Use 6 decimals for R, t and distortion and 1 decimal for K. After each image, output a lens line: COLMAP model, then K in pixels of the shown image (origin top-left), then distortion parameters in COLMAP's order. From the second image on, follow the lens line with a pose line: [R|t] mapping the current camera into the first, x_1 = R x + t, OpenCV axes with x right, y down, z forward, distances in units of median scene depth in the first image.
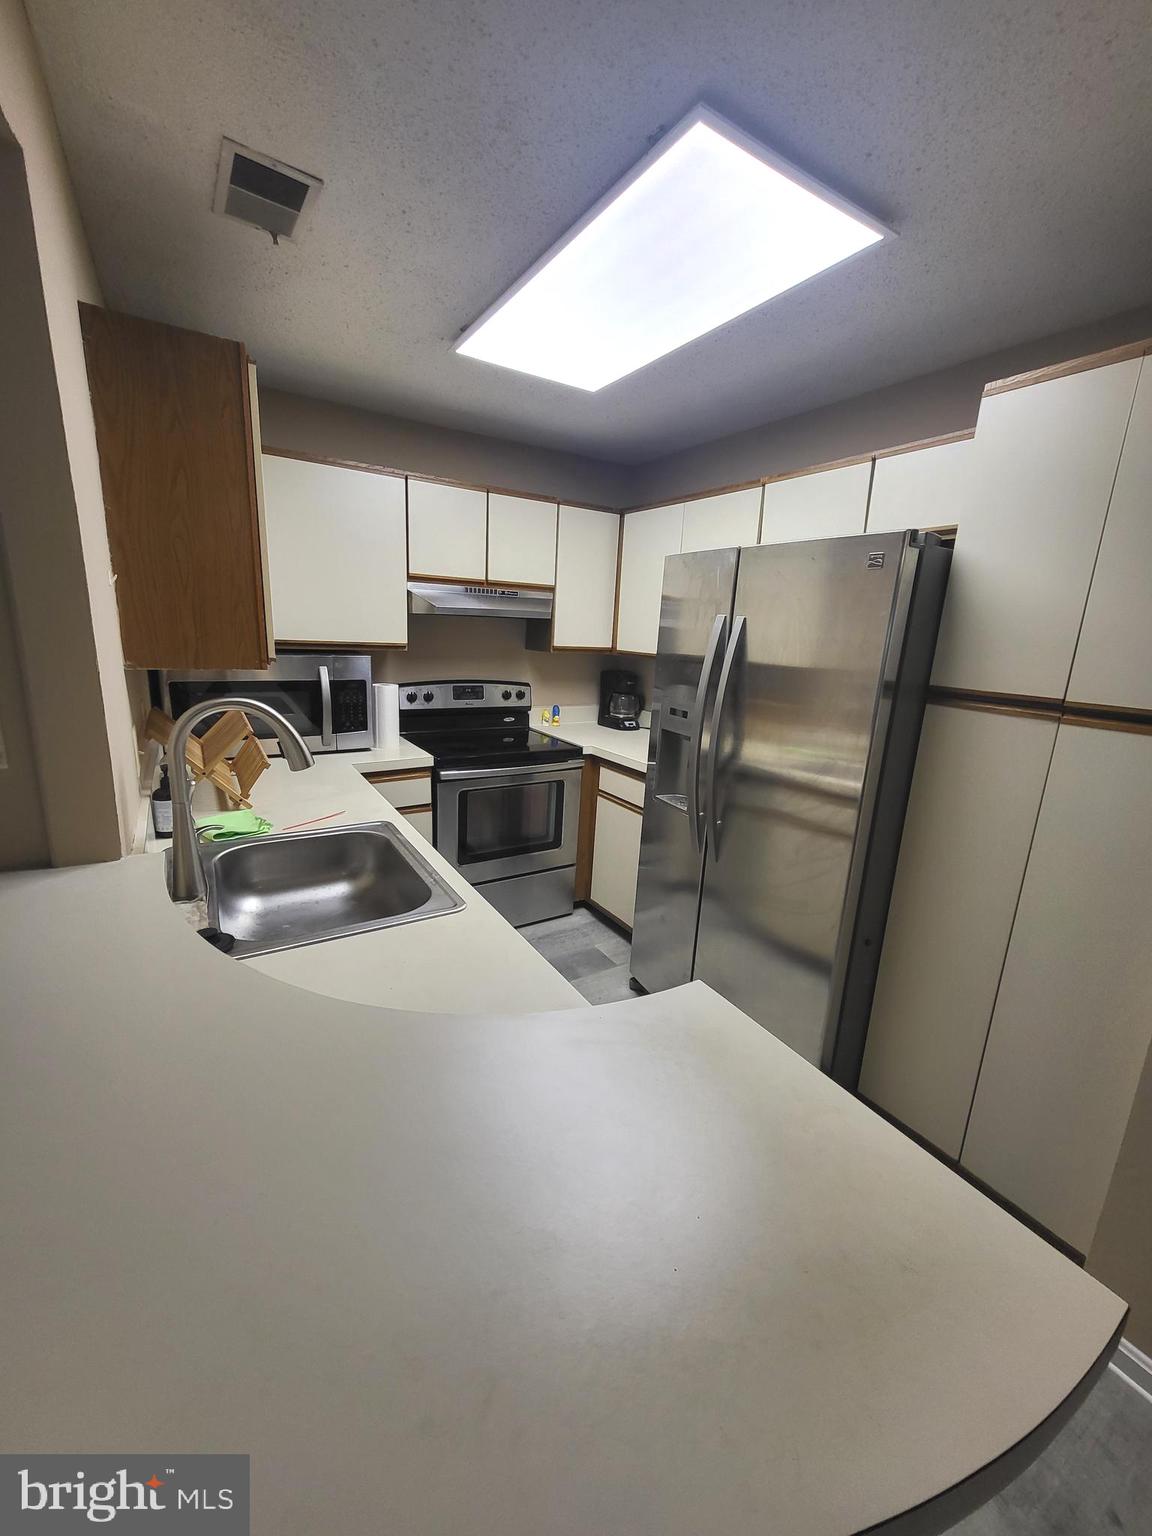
lens RADIAL K [[602.5, 0, 576.0], [0, 602.5, 768.0], [0, 0, 1]] dist [0.003558, -0.000059]
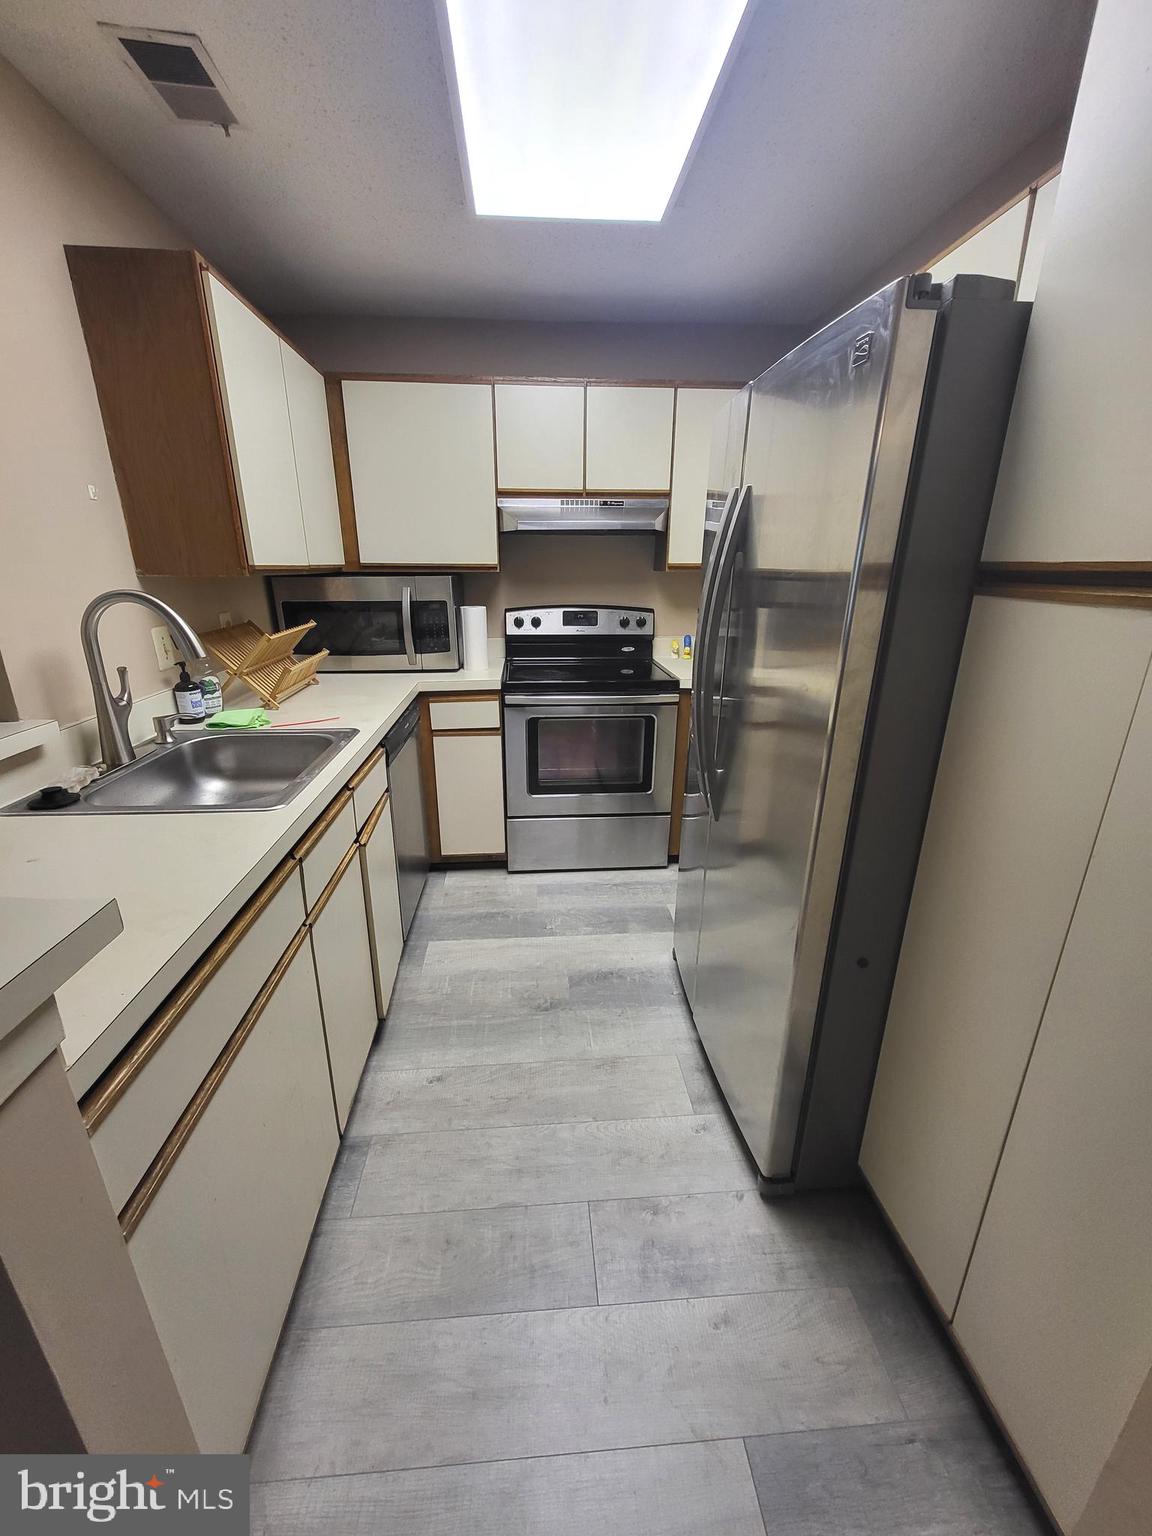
lens RADIAL K [[602.5, 0, 576.0], [0, 602.5, 768.0], [0, 0, 1]] dist [0.003558, -0.000059]
pose [[0.885402, 0.106864, -0.452375, 0.297179], [-0.069915, 0.992759, 0.097678, 0.017520], [0.459538, -0.054856, 0.886462, 0.163357]]
